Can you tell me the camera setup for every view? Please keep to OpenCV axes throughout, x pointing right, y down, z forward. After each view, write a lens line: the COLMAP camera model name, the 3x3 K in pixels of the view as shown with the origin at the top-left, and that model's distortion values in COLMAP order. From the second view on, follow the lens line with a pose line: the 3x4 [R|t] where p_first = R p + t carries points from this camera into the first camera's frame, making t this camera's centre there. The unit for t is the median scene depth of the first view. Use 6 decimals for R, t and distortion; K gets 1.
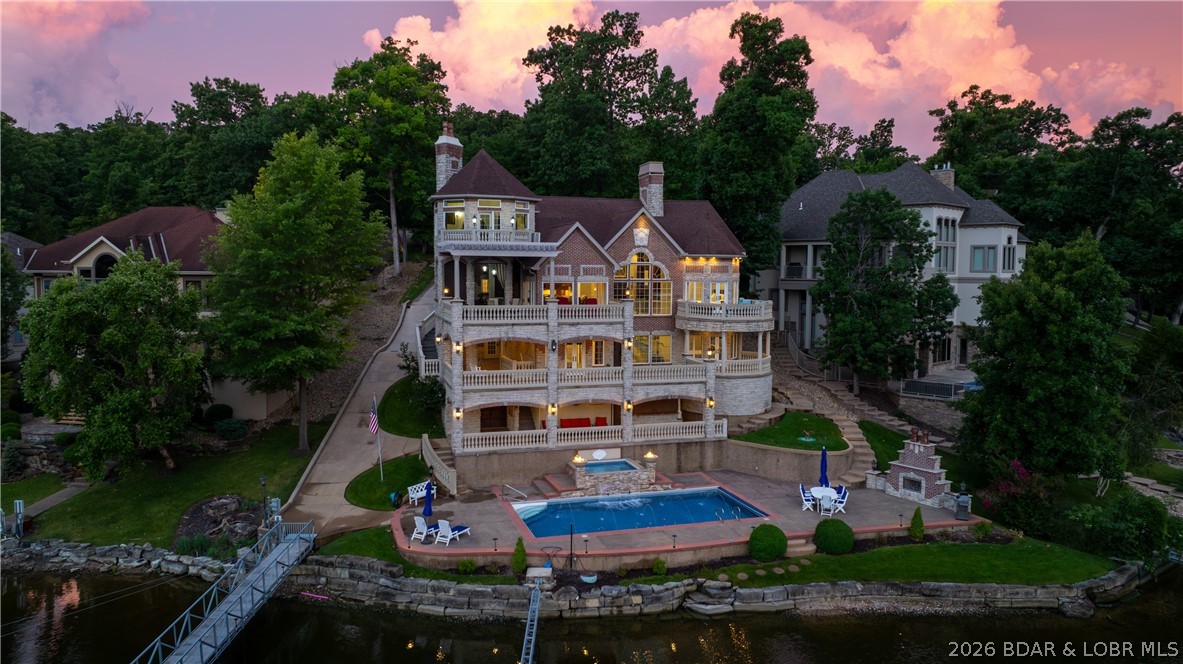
lens RADIAL K [[829.5, 0, 595.4], [0, 829.5, 327.1], [0, 0, 1]] dist [-0.016143, 0.000028]
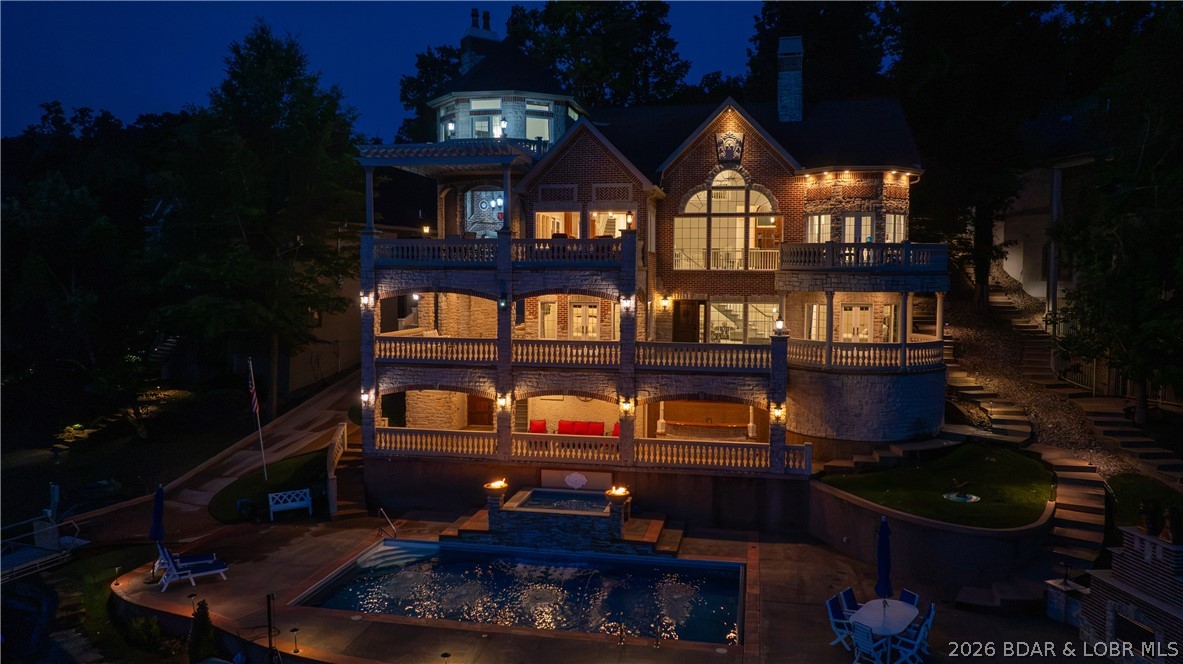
lens RADIAL K [[830.3, 0, 597.1], [0, 830.3, 327.7], [0, 0, 1]] dist [-0.021200, 0.001437]
pose [[0.882027, 0.027990, -0.470366, 0.294214], [-0.033641, 0.999427, -0.003611, 0.039335], [0.469996, 0.019009, 0.882464, 0.436317]]
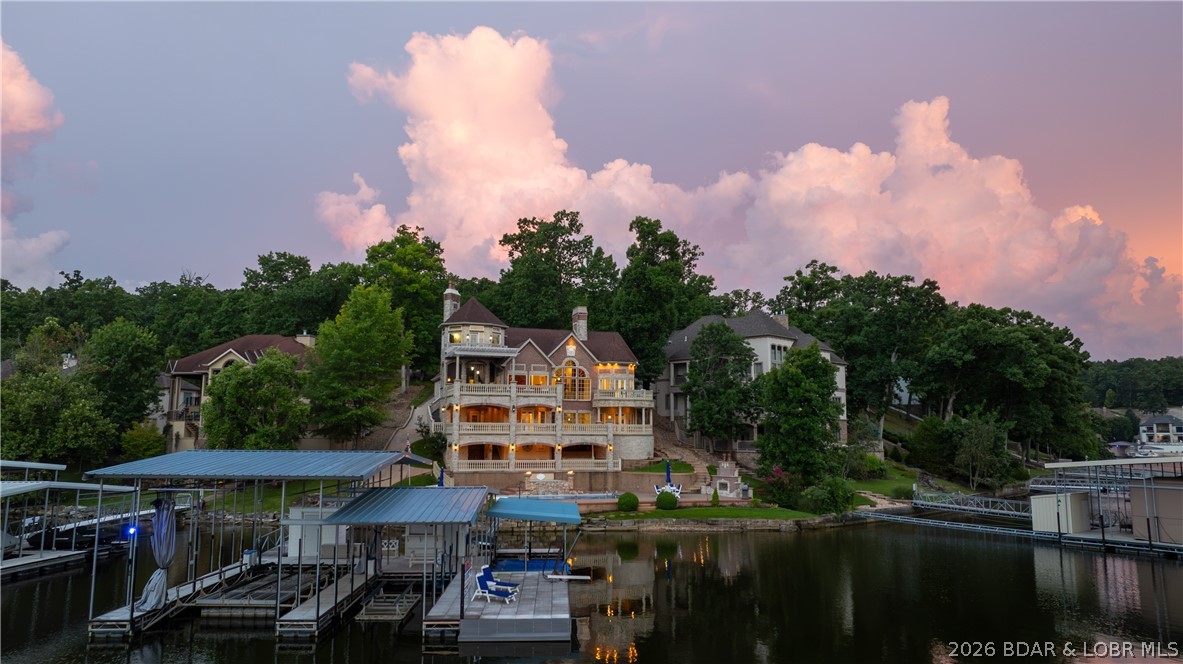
lens RADIAL K [[826.1, 0, 591.5], [0, 826.1, 332.0], [0, 0, 1]] dist [0.008356, 0.001286]
pose [[0.999660, 0.002794, 0.025926, 0.059061], [0.002317, 0.980797, -0.195017, 0.183450], [-0.025973, 0.195011, 0.980457, -0.629887]]
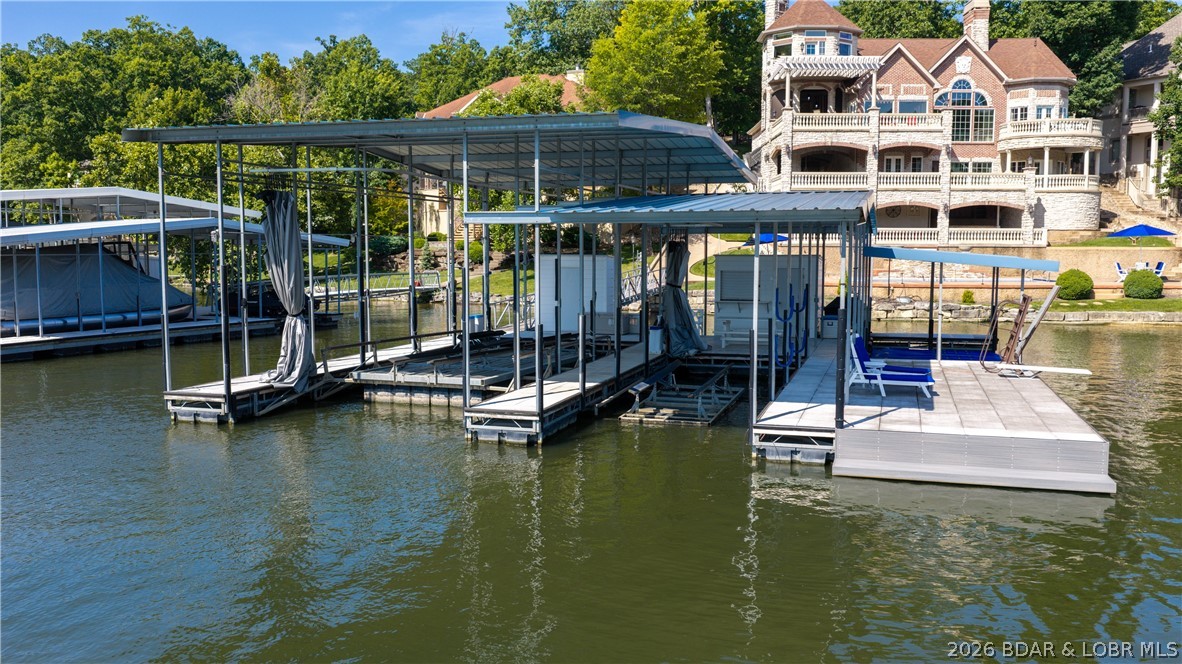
lens RADIAL K [[975.4, 0, 590.9], [0, 975.4, 331.6], [0, 0, 1]] dist [0.028936, -0.062583]
pose [[0.949890, 0.025358, -0.311553, 0.003113], [-0.020960, 0.999628, 0.017458, 0.232430], [0.311879, -0.010053, 0.950069, -0.332719]]
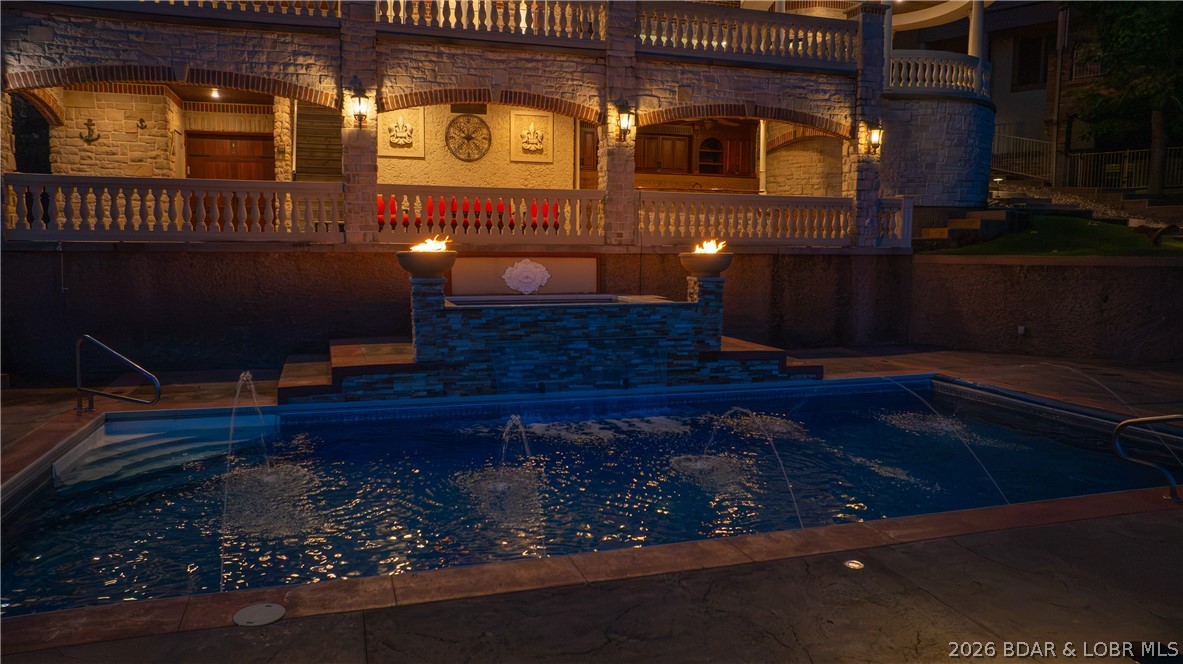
lens RADIAL K [[830.3, 0, 597.1], [0, 830.3, 327.7], [0, 0, 1]] dist [-0.021200, 0.001437]
pose [[0.999930, 0.000256, 0.011804, 0.025958], [-0.000582, 0.999618, 0.027642, 0.156728], [-0.011793, -0.027647, 0.999548, 0.665676]]
